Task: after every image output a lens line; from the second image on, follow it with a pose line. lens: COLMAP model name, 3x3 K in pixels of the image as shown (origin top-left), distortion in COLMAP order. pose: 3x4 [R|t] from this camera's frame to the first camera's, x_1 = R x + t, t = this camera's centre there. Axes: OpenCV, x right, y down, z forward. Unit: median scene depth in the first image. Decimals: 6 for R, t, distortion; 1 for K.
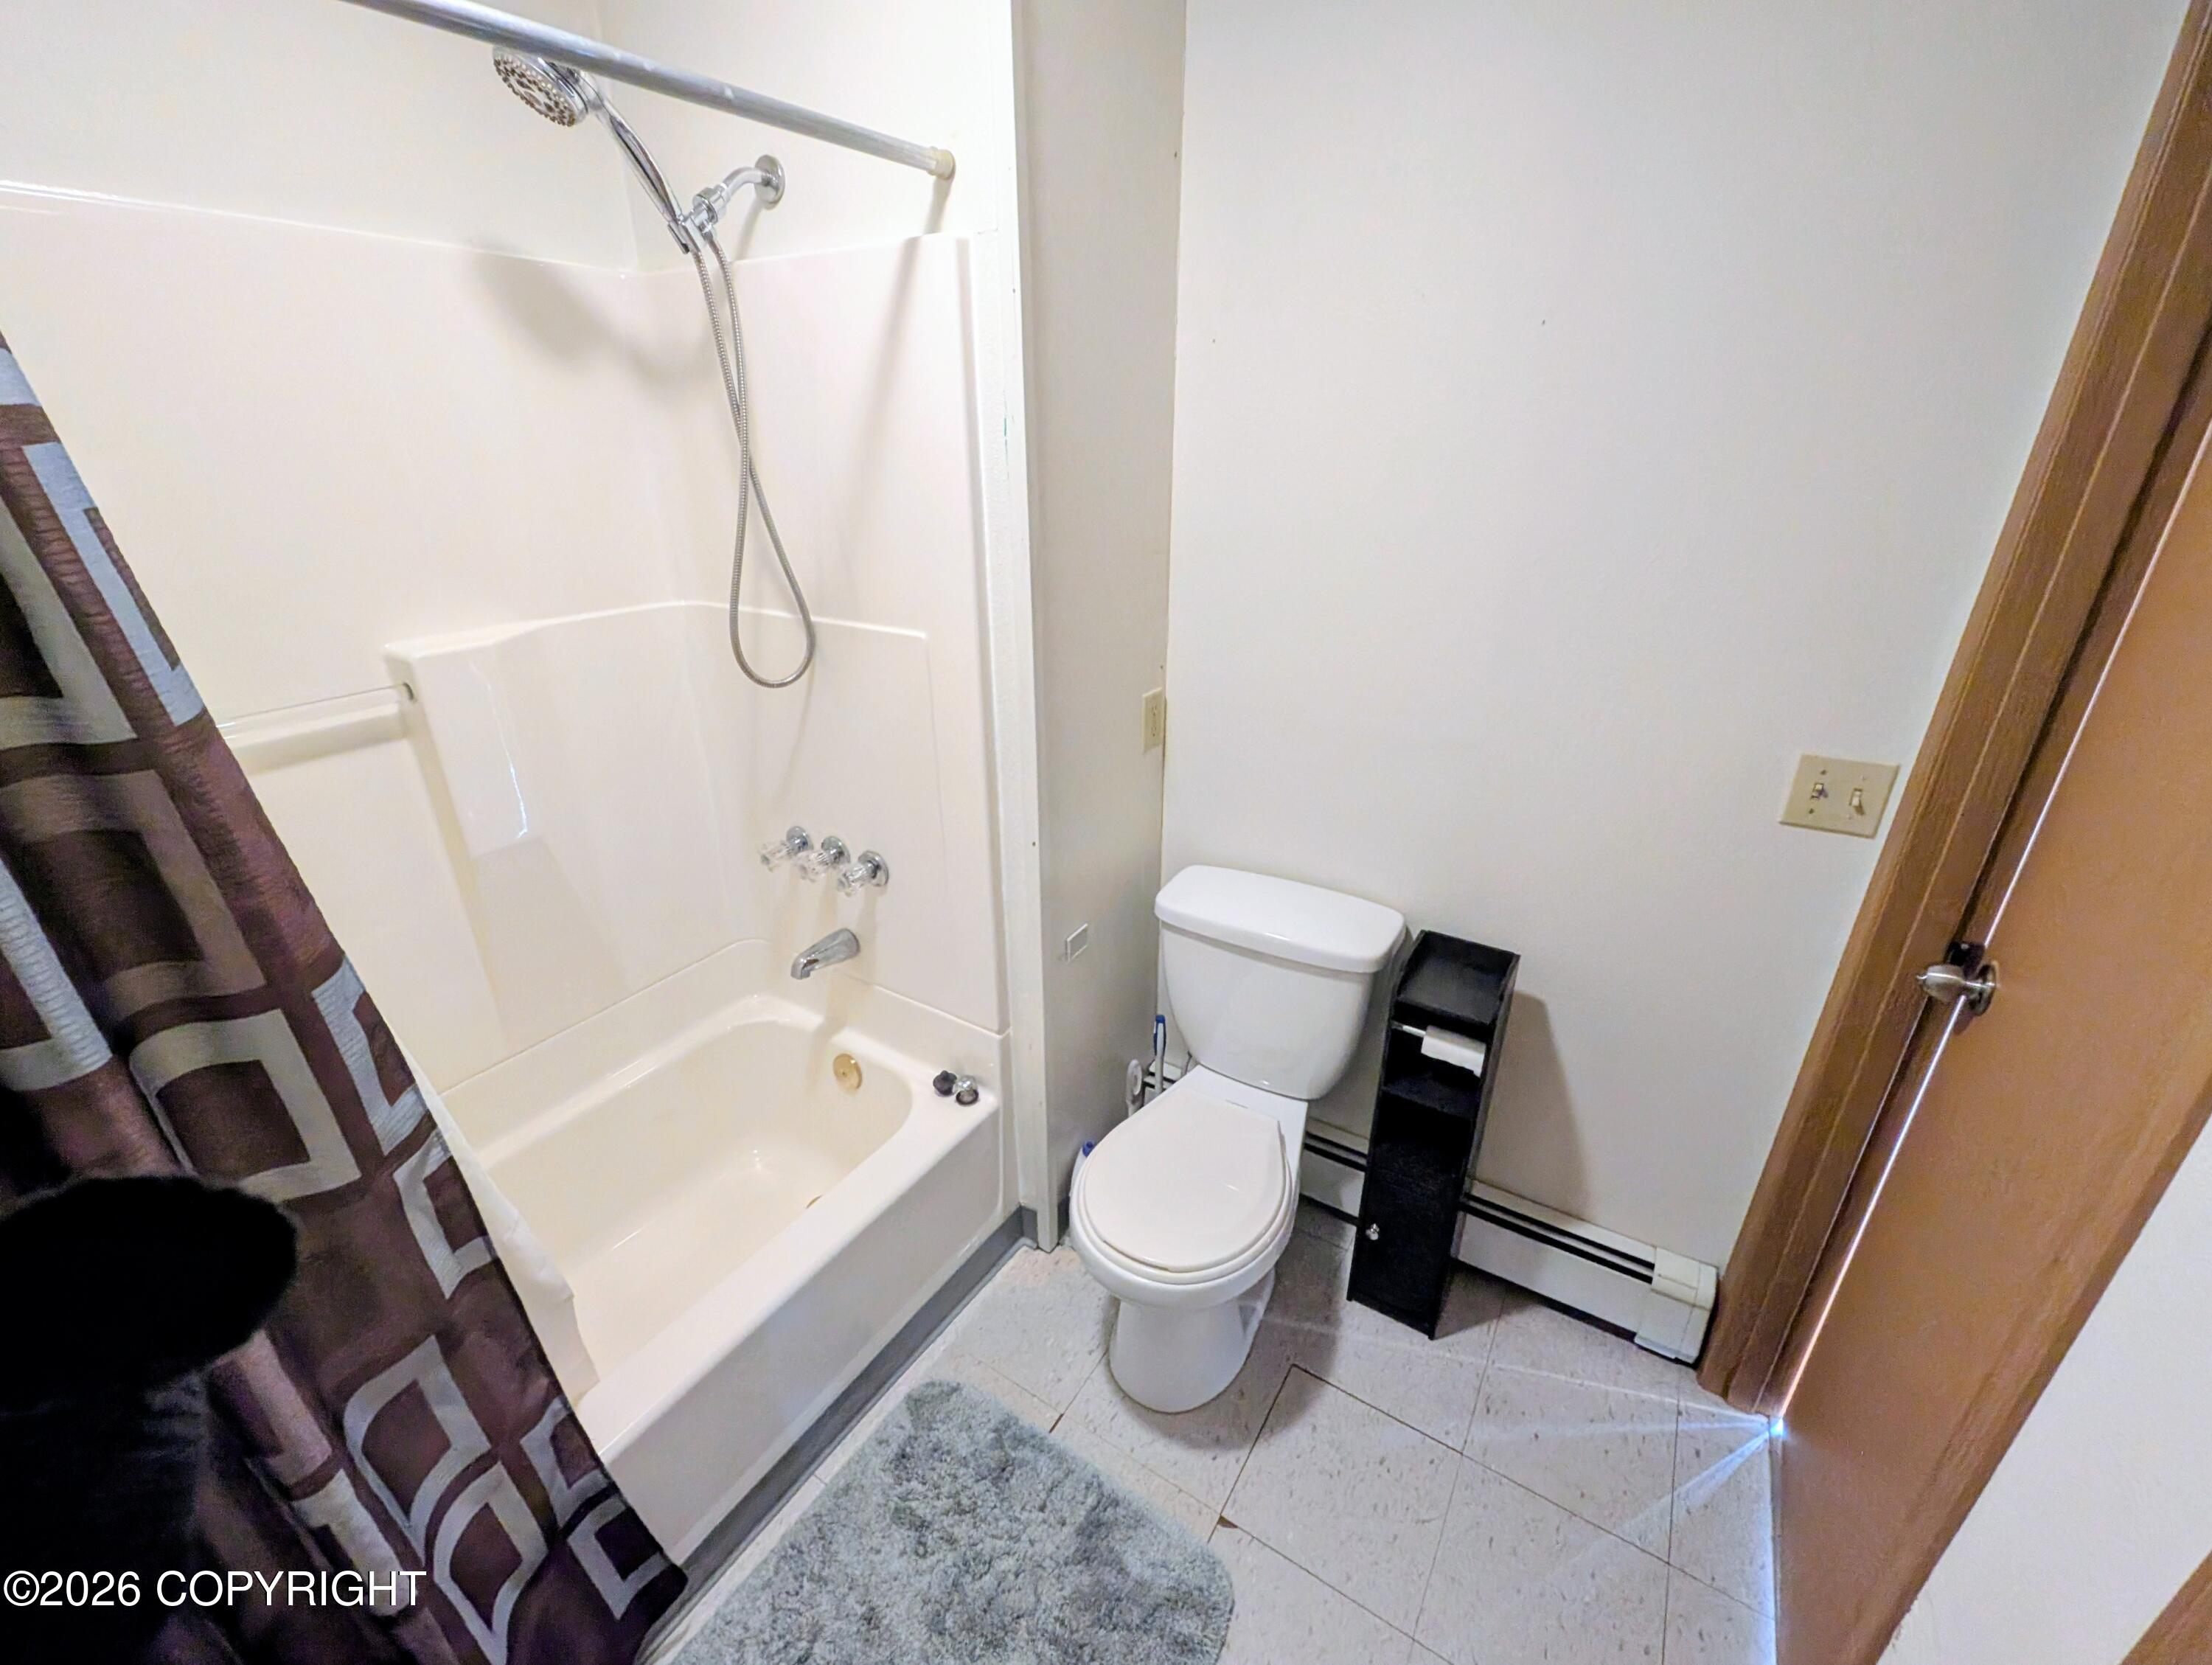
lens RADIAL K [[914.9, 0, 1107.3], [0, 914.9, 829.5], [0, 0, 1]] dist [-0.004549, -0.000179]
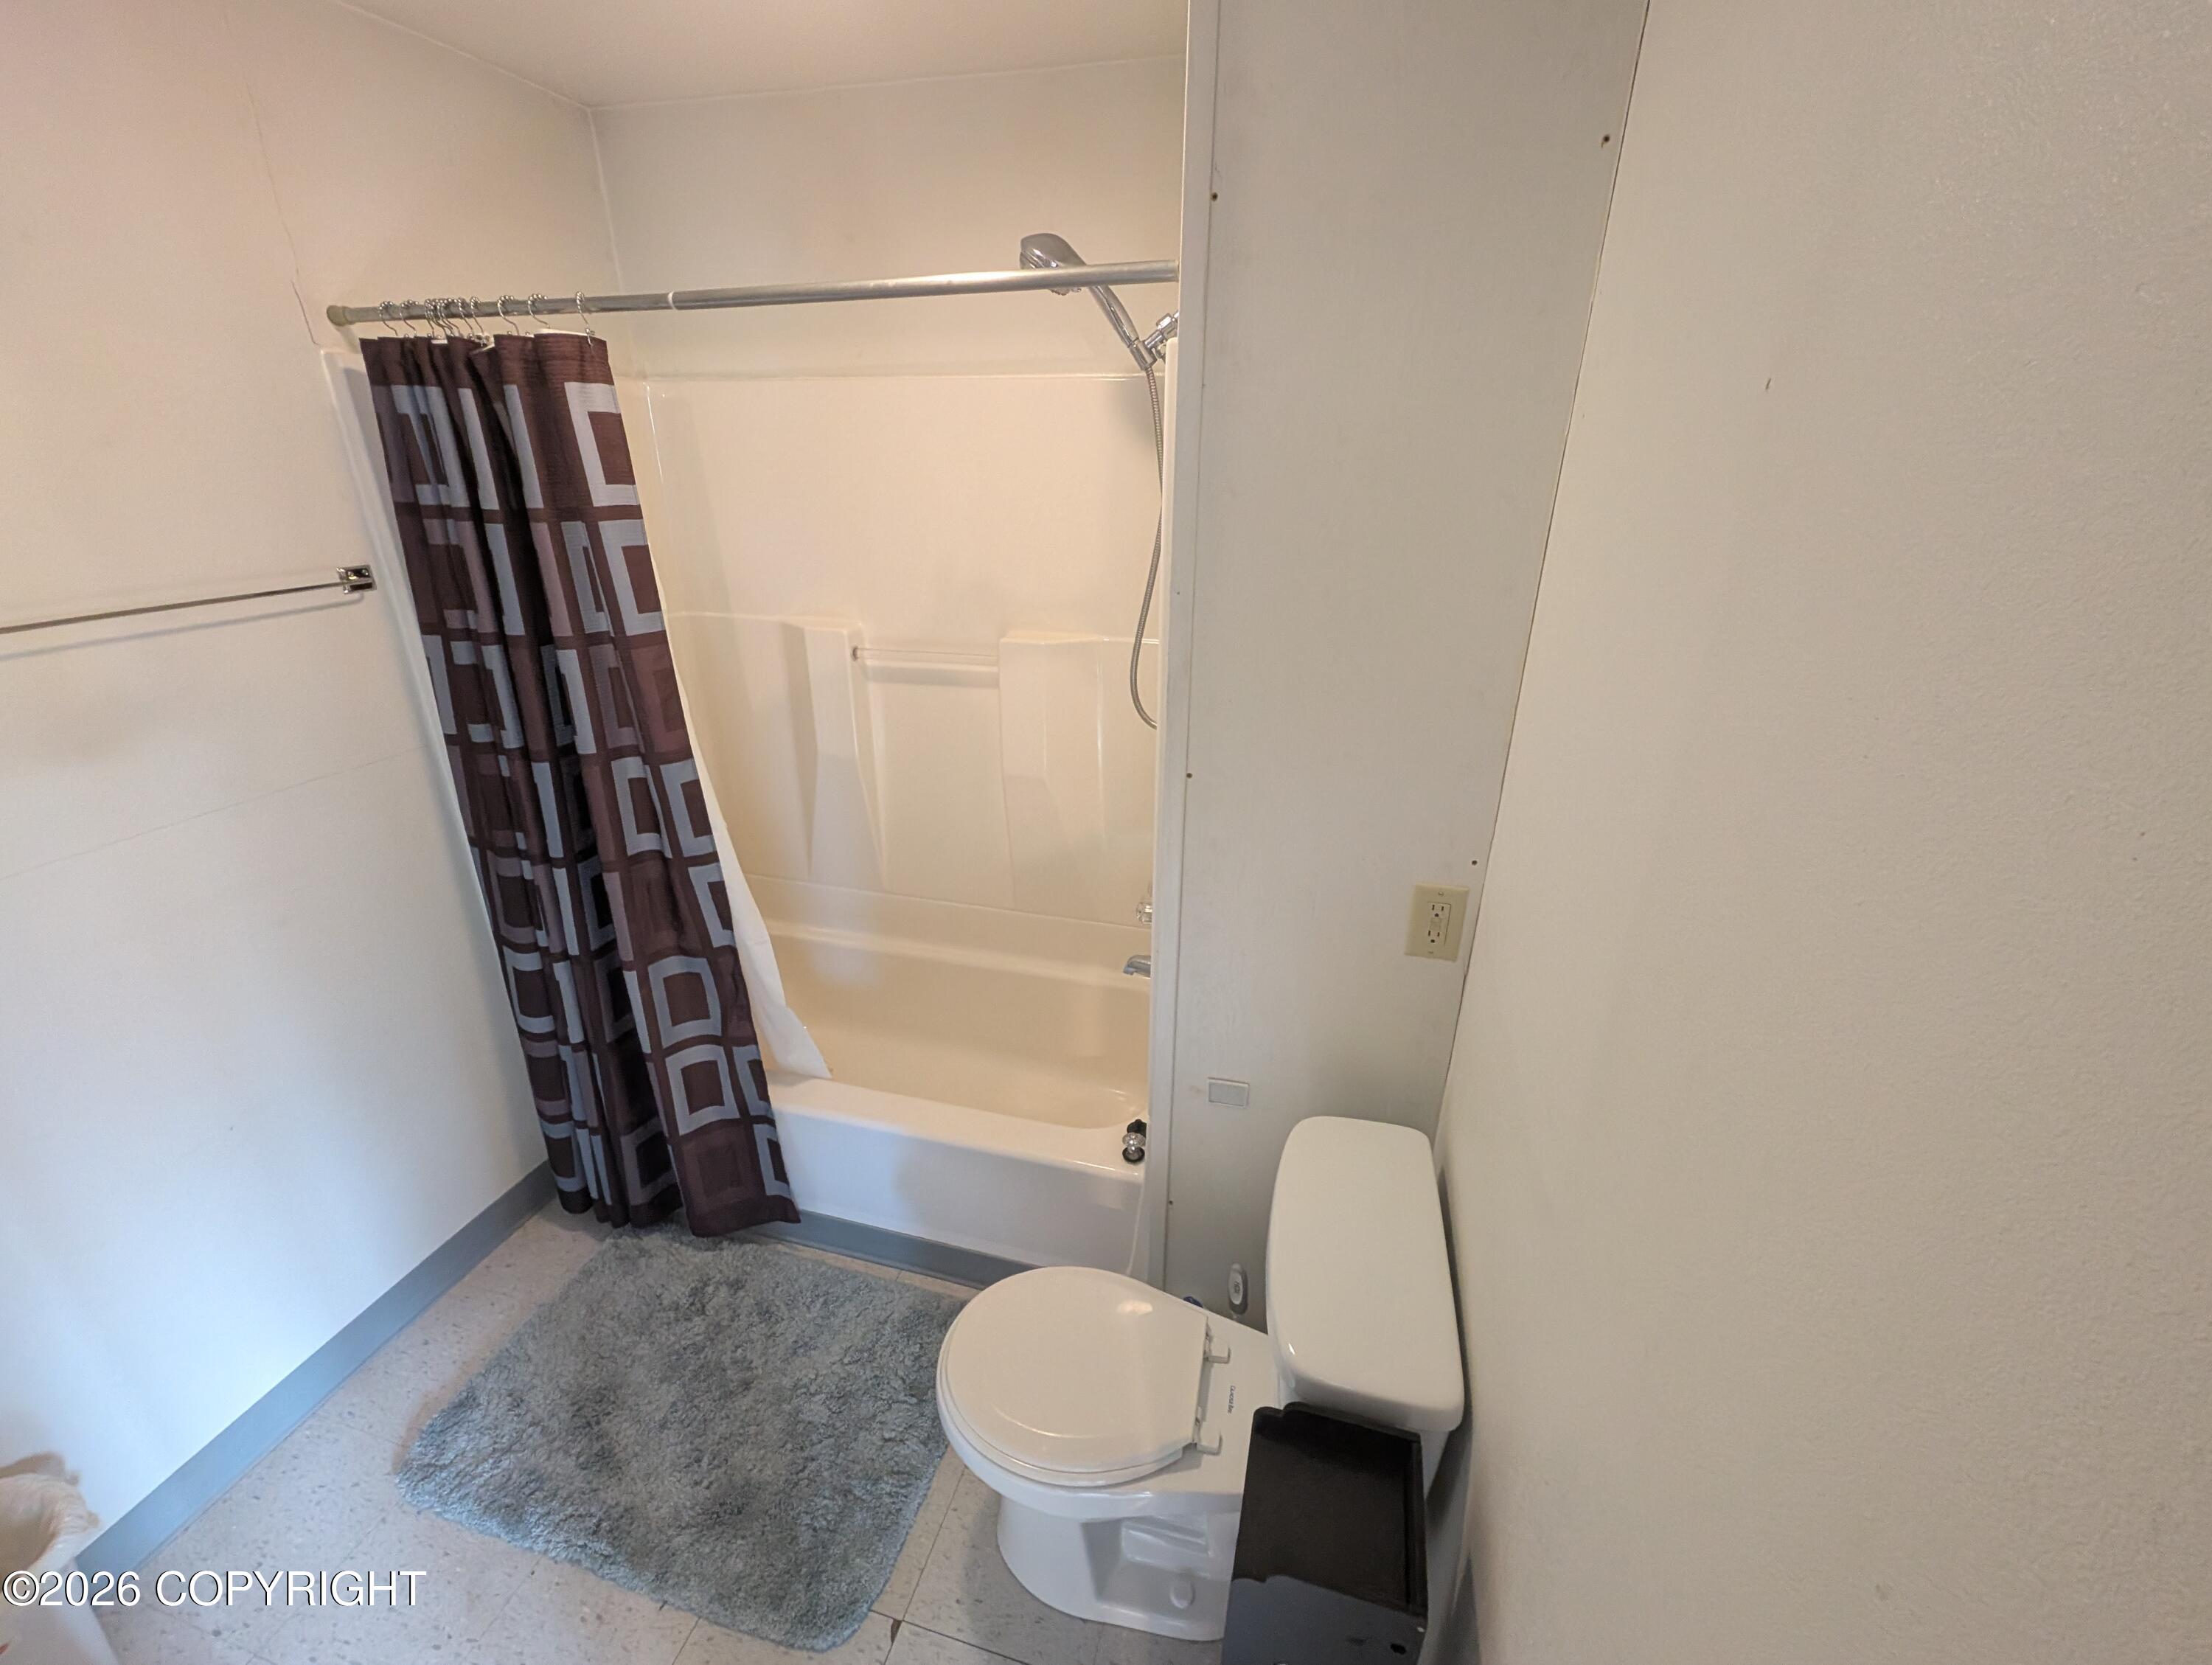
lens RADIAL K [[914.9, 0, 1107.3], [0, 914.9, 829.5], [0, 0, 1]] dist [-0.004549, -0.000179]
pose [[0.283625, 0.363653, -0.887307, 0.749073], [-0.382776, 0.891325, 0.242947, -0.327860], [0.879227, 0.270734, 0.392000, 0.584307]]
